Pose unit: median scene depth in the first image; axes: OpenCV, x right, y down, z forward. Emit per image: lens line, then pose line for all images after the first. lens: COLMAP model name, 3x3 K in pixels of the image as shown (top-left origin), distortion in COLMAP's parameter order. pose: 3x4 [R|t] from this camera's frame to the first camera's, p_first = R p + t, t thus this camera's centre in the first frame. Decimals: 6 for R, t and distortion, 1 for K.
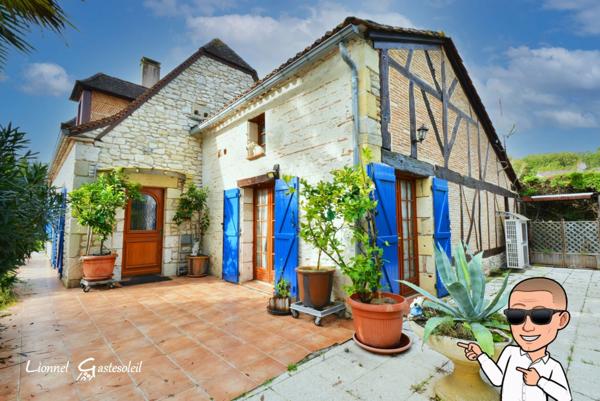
lens RADIAL K [[275.3, 0, 300.0], [0, 275.3, 200.5], [0, 0, 1]] dist [-0.000029, -0.000030]
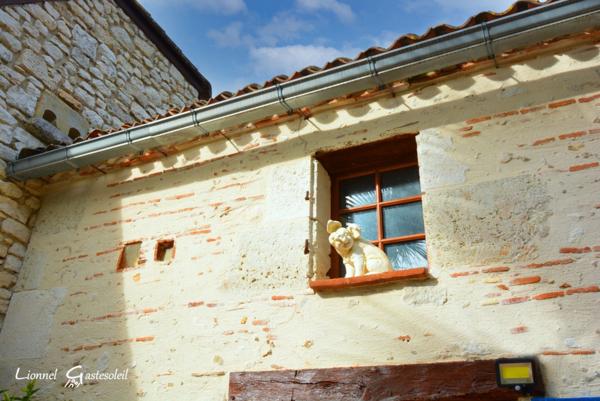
lens RADIAL K [[489.0, 0, 300.6], [0, 489.0, 184.5], [0, 0, 1]] dist [0.000736, -0.000272]
pose [[0.917443, 0.230637, 0.324199, -0.321664], [-0.067408, 0.893165, -0.444648, -0.032086], [-0.392116, 0.386086, 0.834975, 0.531962]]
